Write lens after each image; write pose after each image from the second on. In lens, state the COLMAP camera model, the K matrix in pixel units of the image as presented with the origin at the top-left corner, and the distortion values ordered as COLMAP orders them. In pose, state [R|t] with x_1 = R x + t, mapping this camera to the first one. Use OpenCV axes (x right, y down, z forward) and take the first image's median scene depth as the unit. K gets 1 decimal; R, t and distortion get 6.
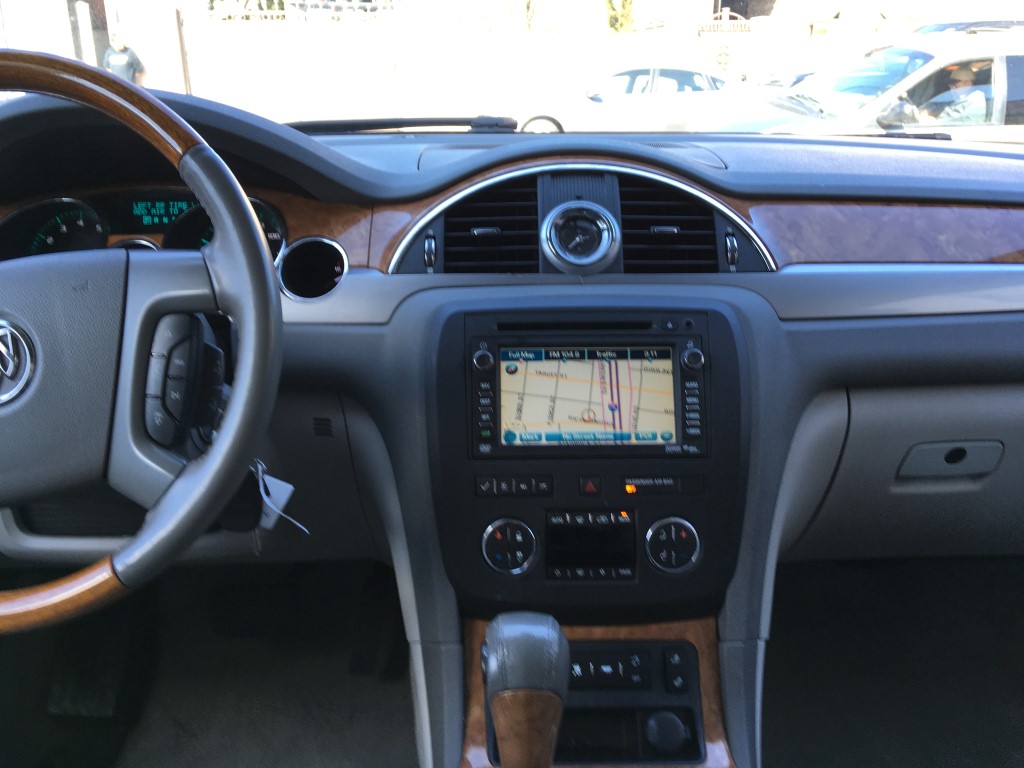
lens RADIAL K [[873.9, 0, 513.3], [0, 873.9, 355.9], [0, 0, 1]] dist [0.096593, -0.137932]
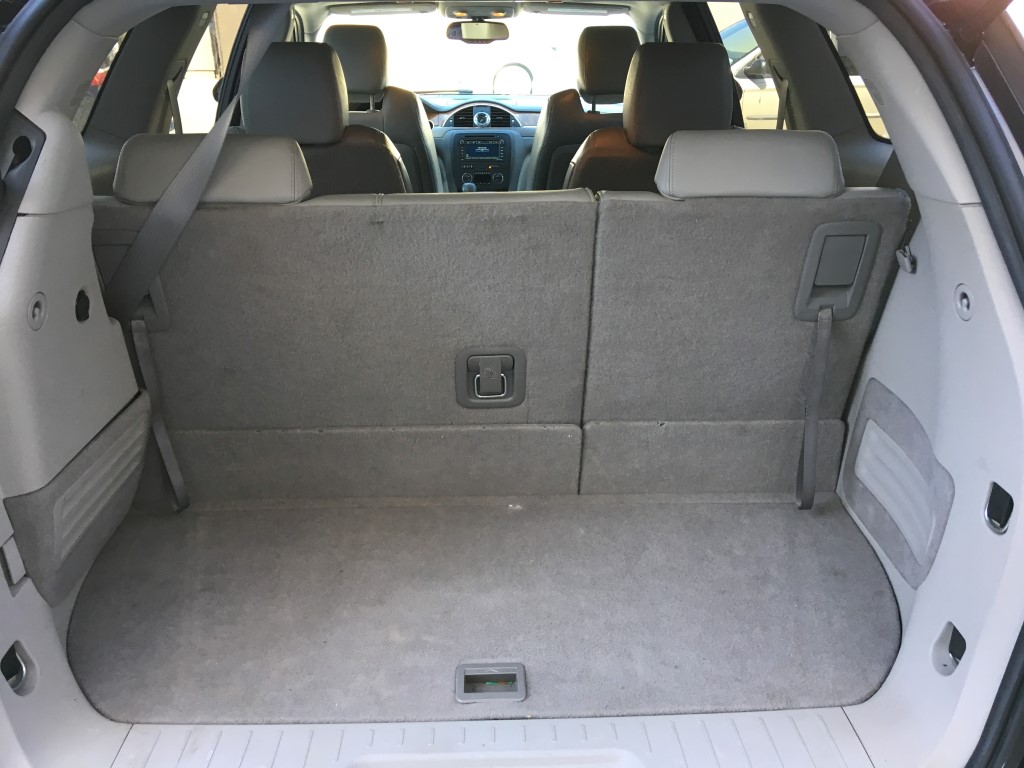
lens RADIAL K [[873.9, 0, 513.3], [0, 873.9, 355.9], [0, 0, 1]] dist [0.096593, -0.137932]
pose [[0.999770, 0.000209, 0.021447, 0.163148], [-0.001560, 0.998012, 0.063012, 0.970217], [-0.021391, -0.063031, 0.997782, -4.430569]]
